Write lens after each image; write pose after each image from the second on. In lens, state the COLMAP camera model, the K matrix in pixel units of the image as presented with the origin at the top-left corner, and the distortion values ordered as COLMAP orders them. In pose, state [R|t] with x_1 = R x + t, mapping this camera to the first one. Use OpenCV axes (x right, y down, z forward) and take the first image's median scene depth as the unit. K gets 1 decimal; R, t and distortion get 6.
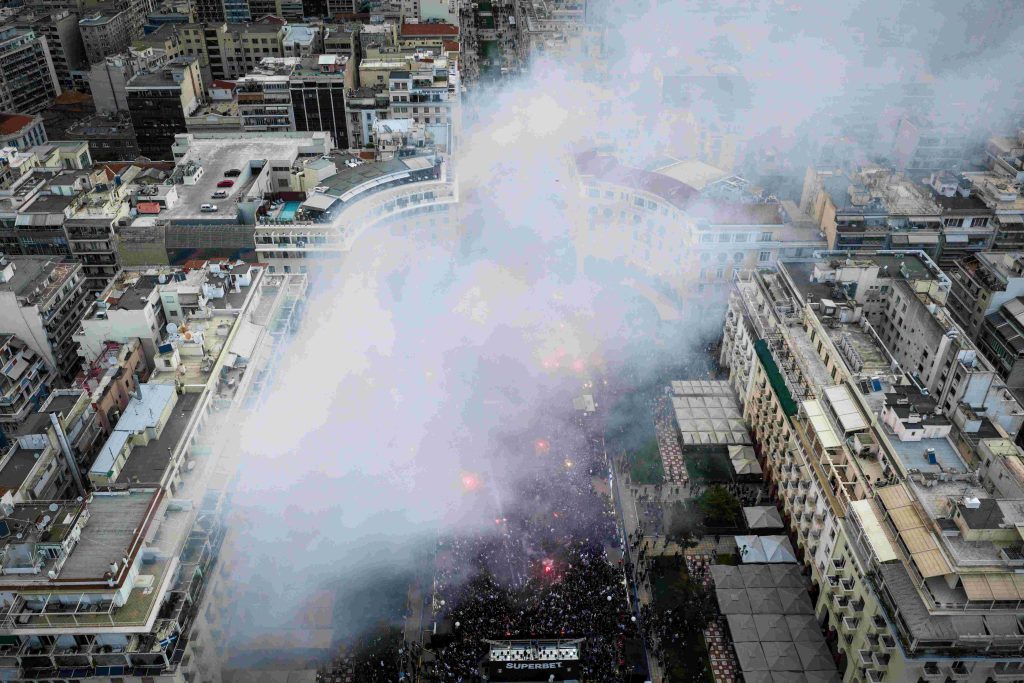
lens RADIAL K [[849.7, 0, 518.7], [0, 849.7, 340.0], [0, 0, 1]] dist [0.005131, -0.010691]
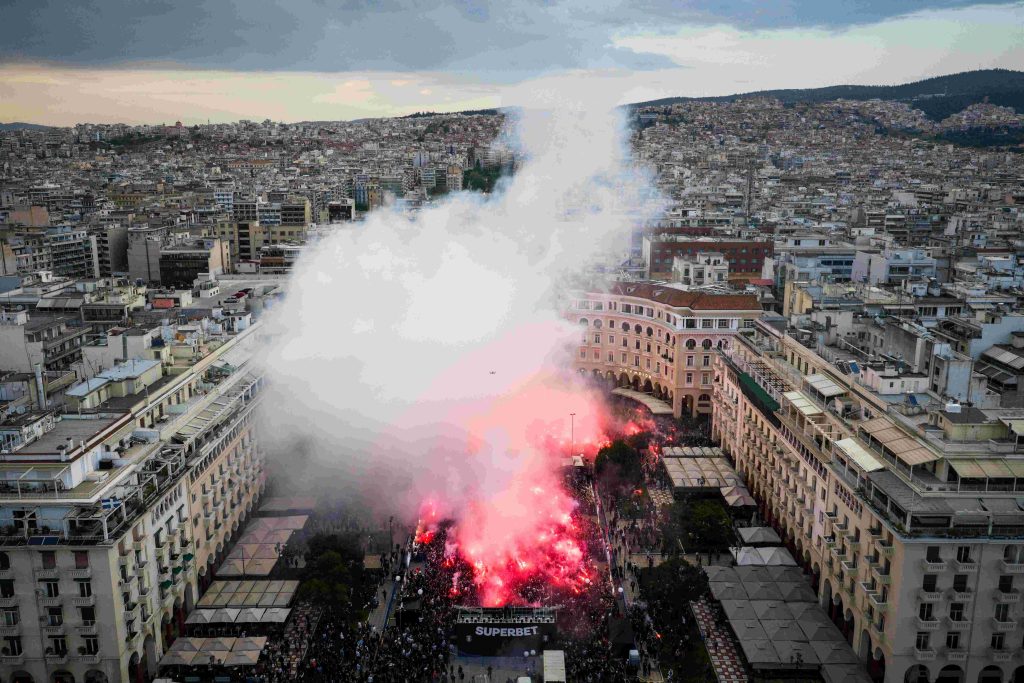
lens RADIAL K [[849.7, 0, 518.7], [0, 849.7, 340.0], [0, 0, 1]] dist [0.005131, -0.010691]
pose [[0.999790, -0.000855, -0.020486, 0.033225], [-0.006461, 0.935104, -0.354315, 0.276629], [0.019460, 0.354372, 0.934902, 0.030715]]
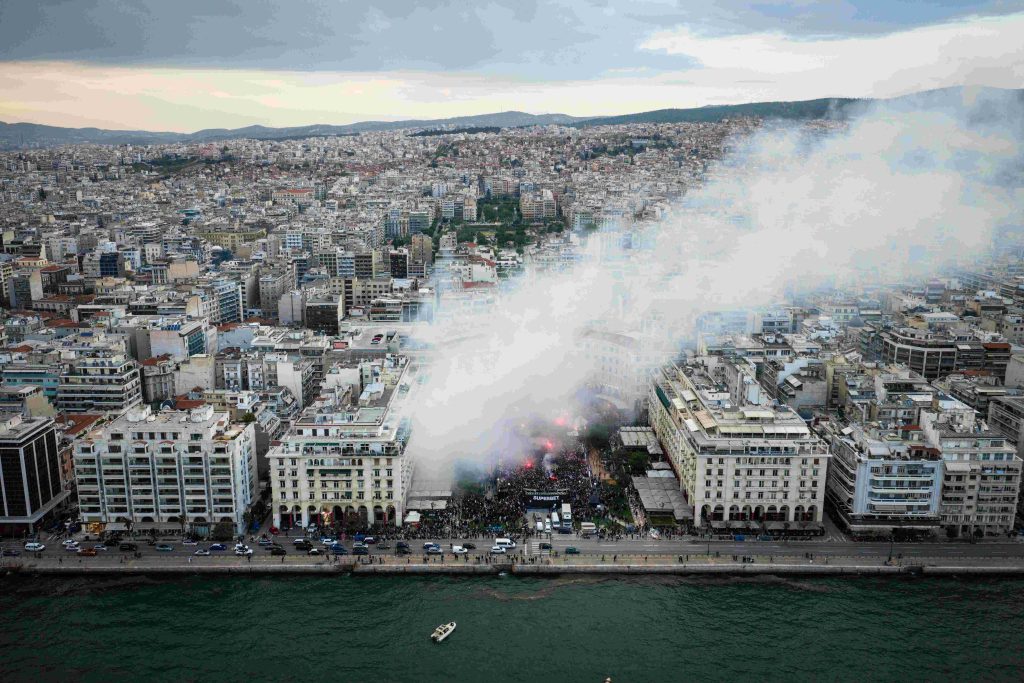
lens RADIAL K [[849.7, 0, 518.7], [0, 849.7, 340.0], [0, 0, 1]] dist [0.005131, -0.010691]
pose [[0.999861, 0.003291, -0.016338, -0.012038], [-0.008838, 0.935831, -0.352337, 0.516203], [0.014130, 0.352432, 0.935731, -0.789807]]
